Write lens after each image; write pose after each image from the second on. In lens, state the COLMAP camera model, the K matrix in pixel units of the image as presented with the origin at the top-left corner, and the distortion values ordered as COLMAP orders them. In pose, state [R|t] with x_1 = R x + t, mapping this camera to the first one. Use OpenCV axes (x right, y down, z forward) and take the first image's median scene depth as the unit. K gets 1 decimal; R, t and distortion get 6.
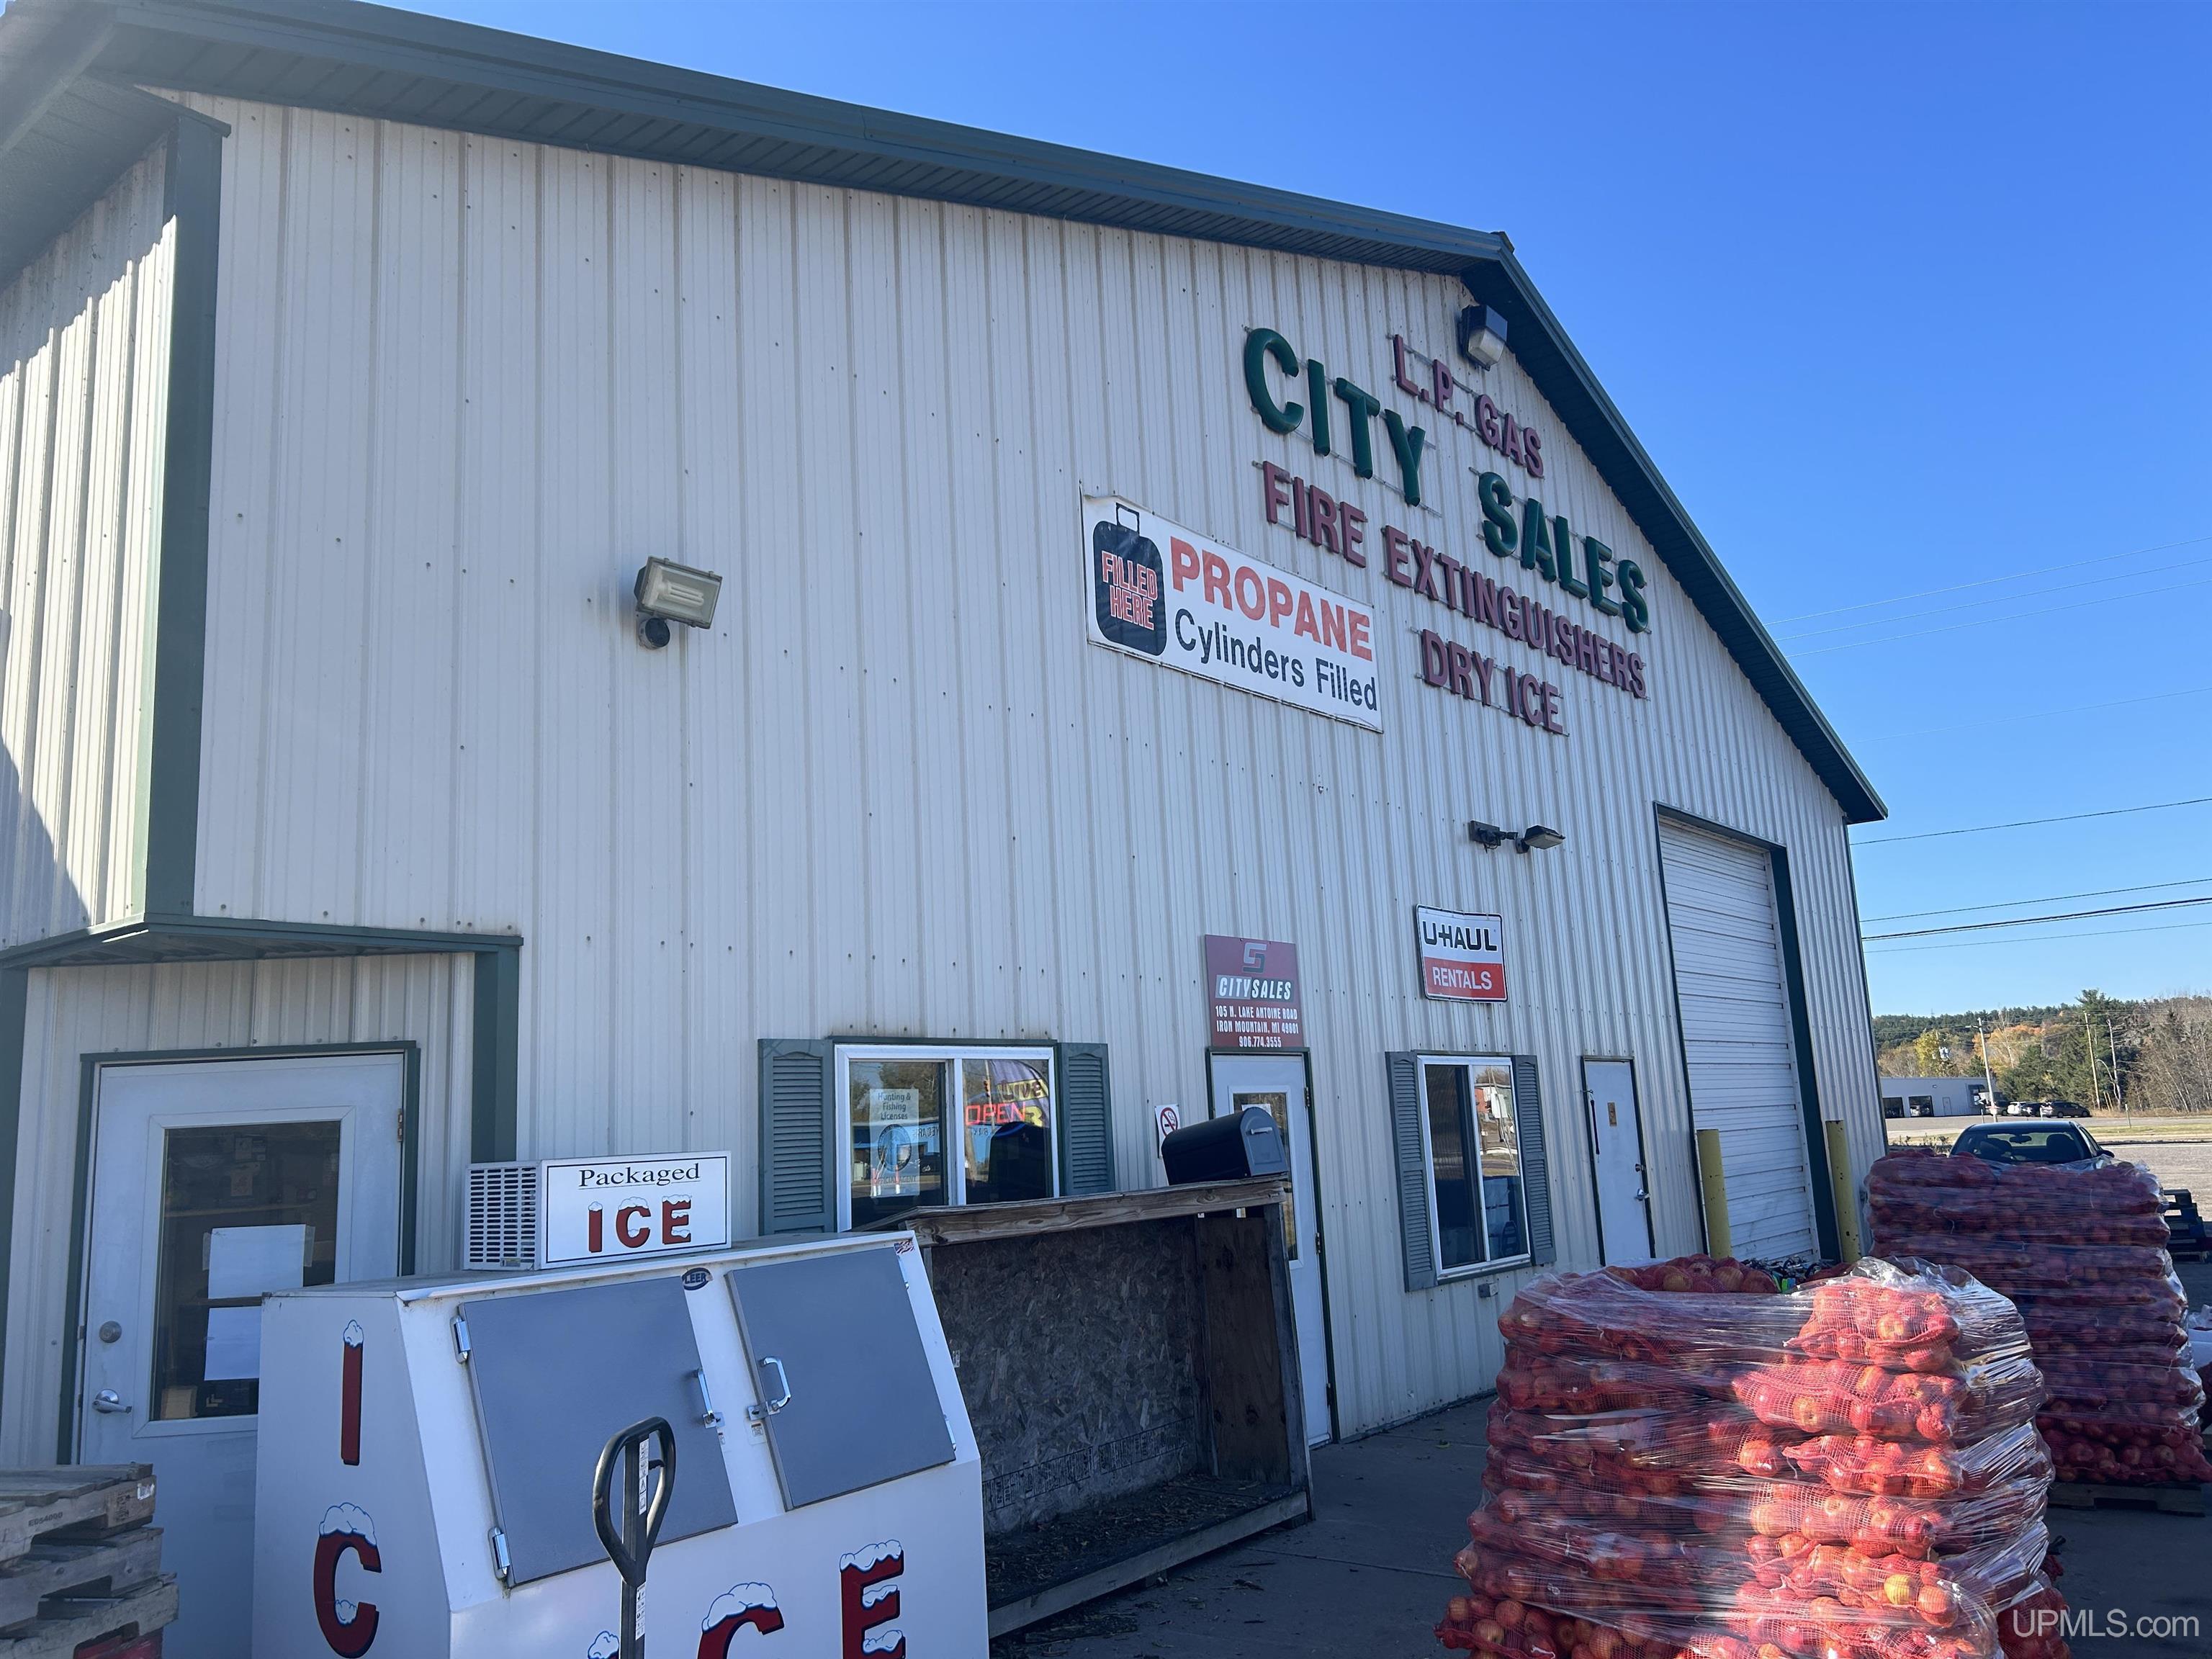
lens RADIAL K [[1654.5, 0, 1106.0], [0, 1654.5, 829.5], [0, 0, 1]] dist [0.081977, -0.105566]
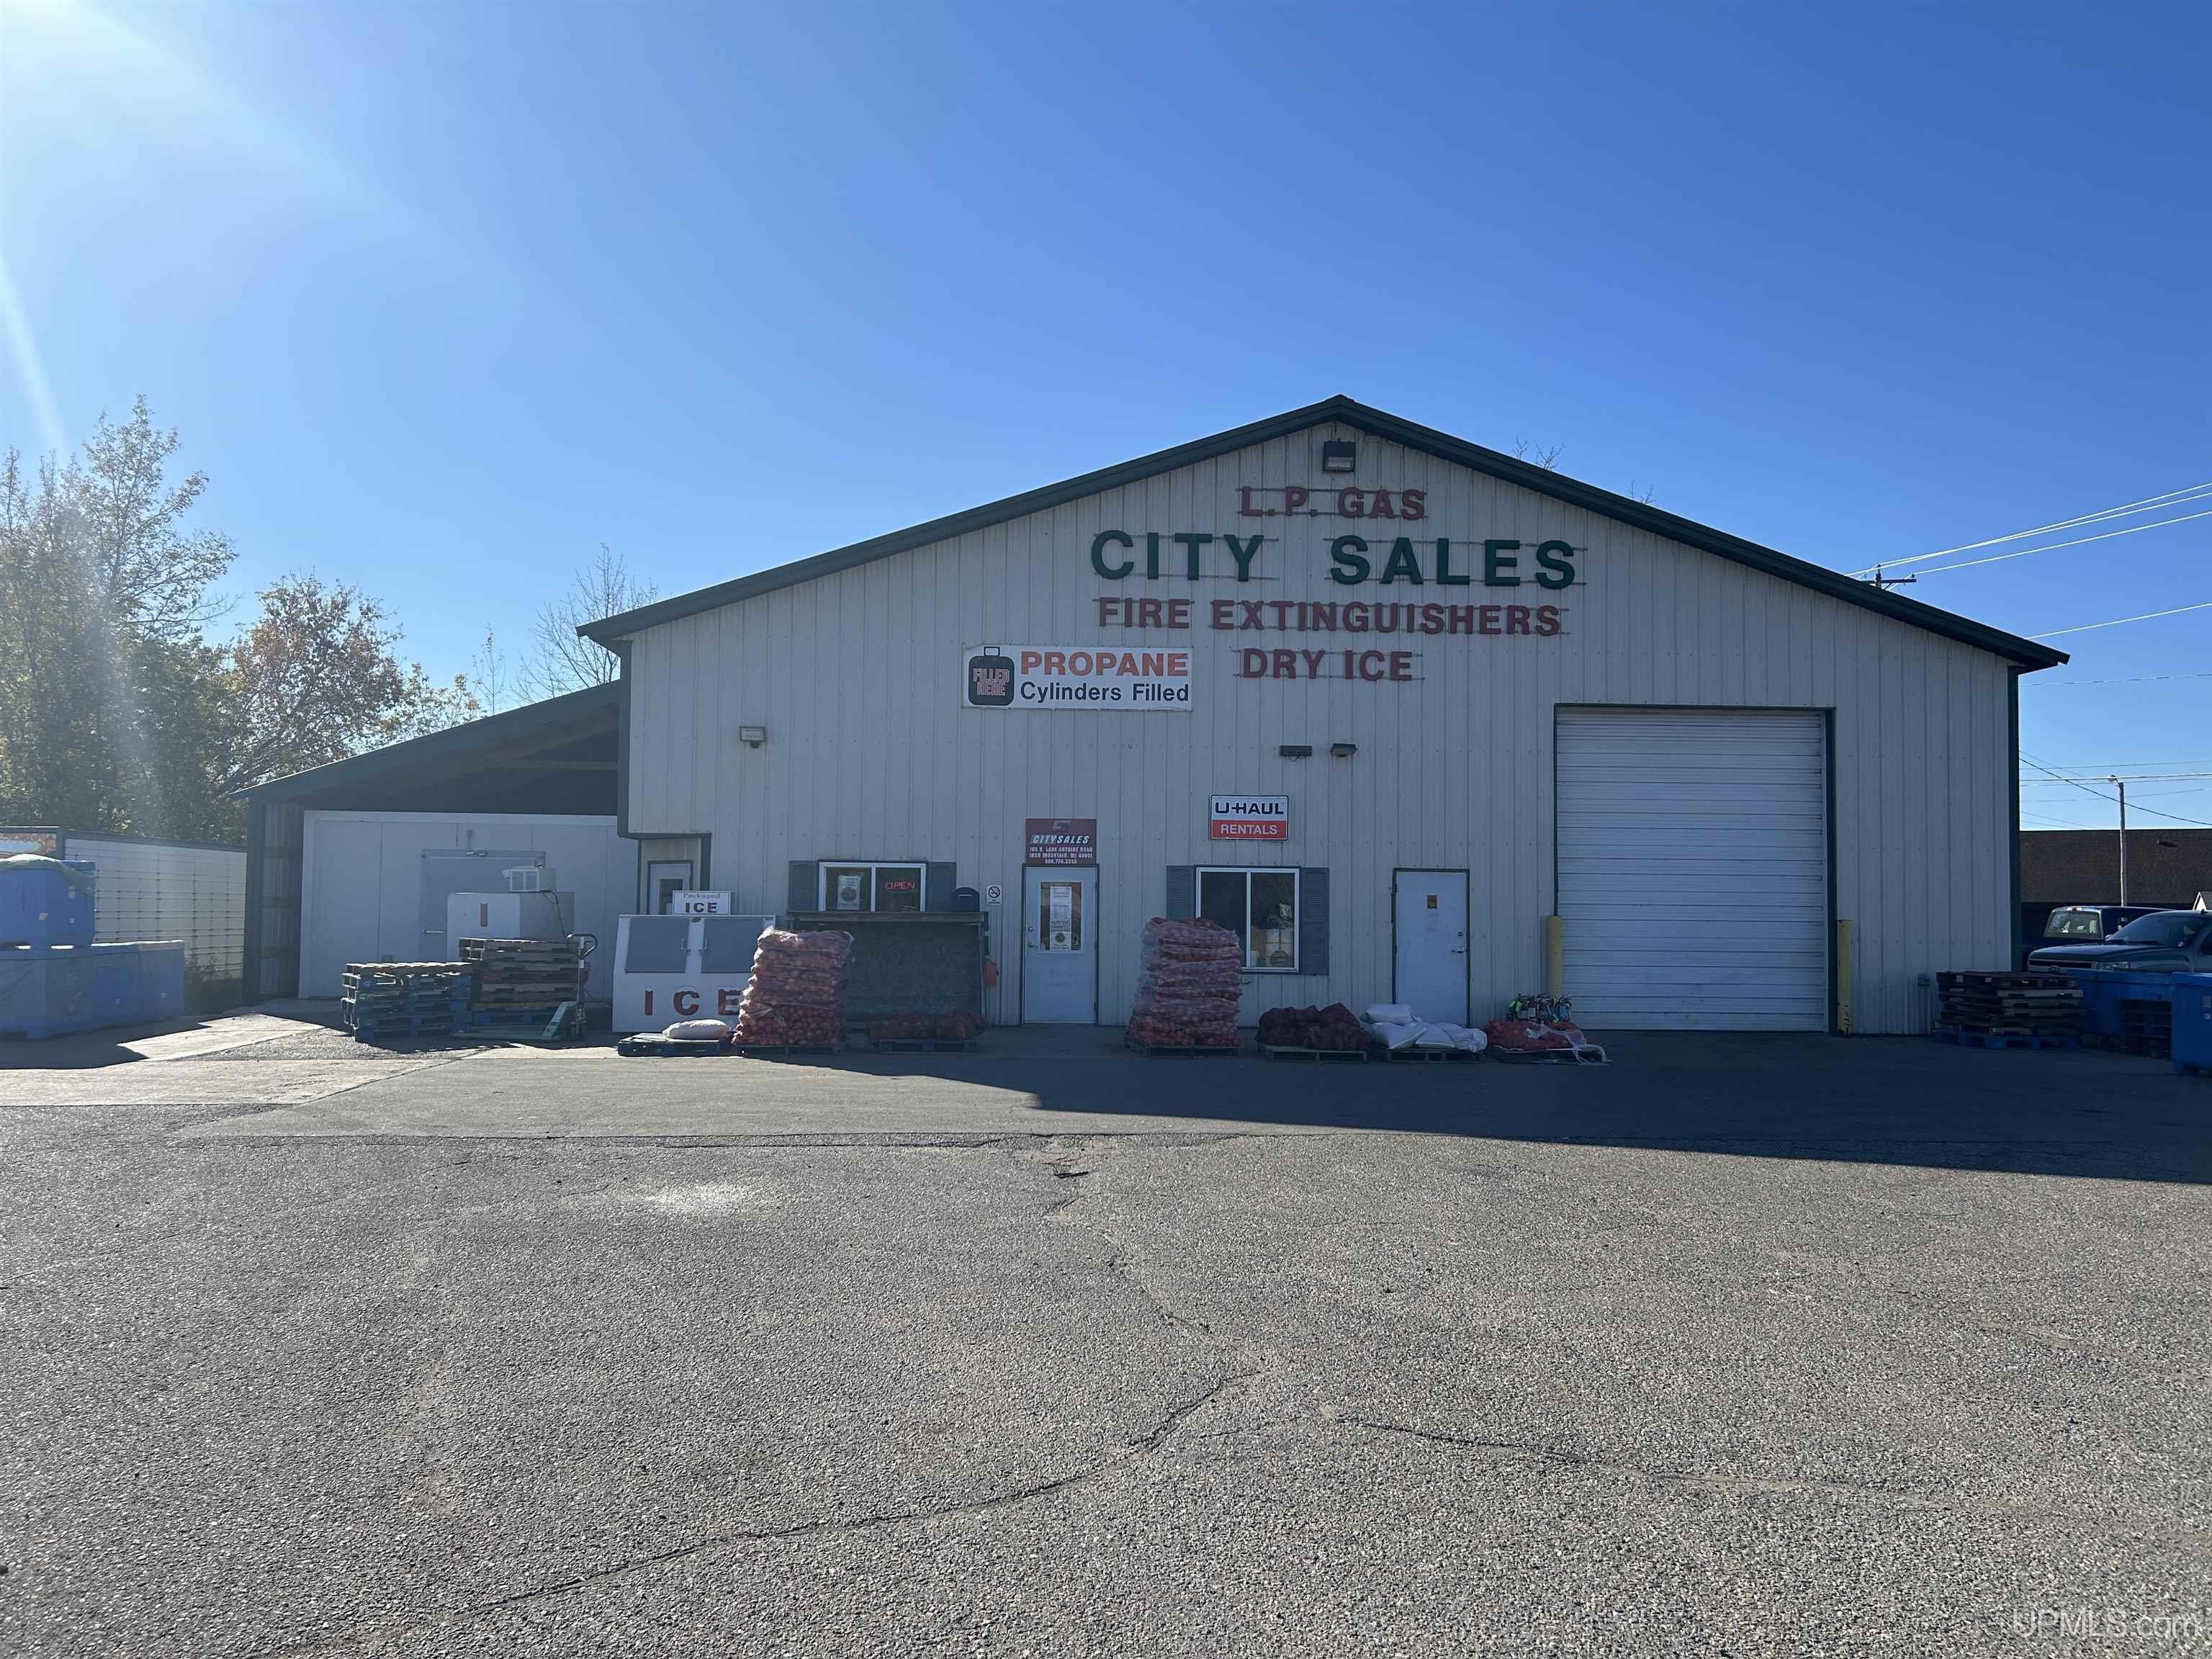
lens RADIAL K [[1630.2, 0, 1103.2], [0, 1630.2, 820.7], [0, 0, 1]] dist [0.066812, -0.068857]
pose [[0.659921, 0.022877, -0.750987, 1.684887], [0.091982, 0.989558, 0.110973, -0.165342], [0.745683, -0.142311, 0.650925, -0.429077]]
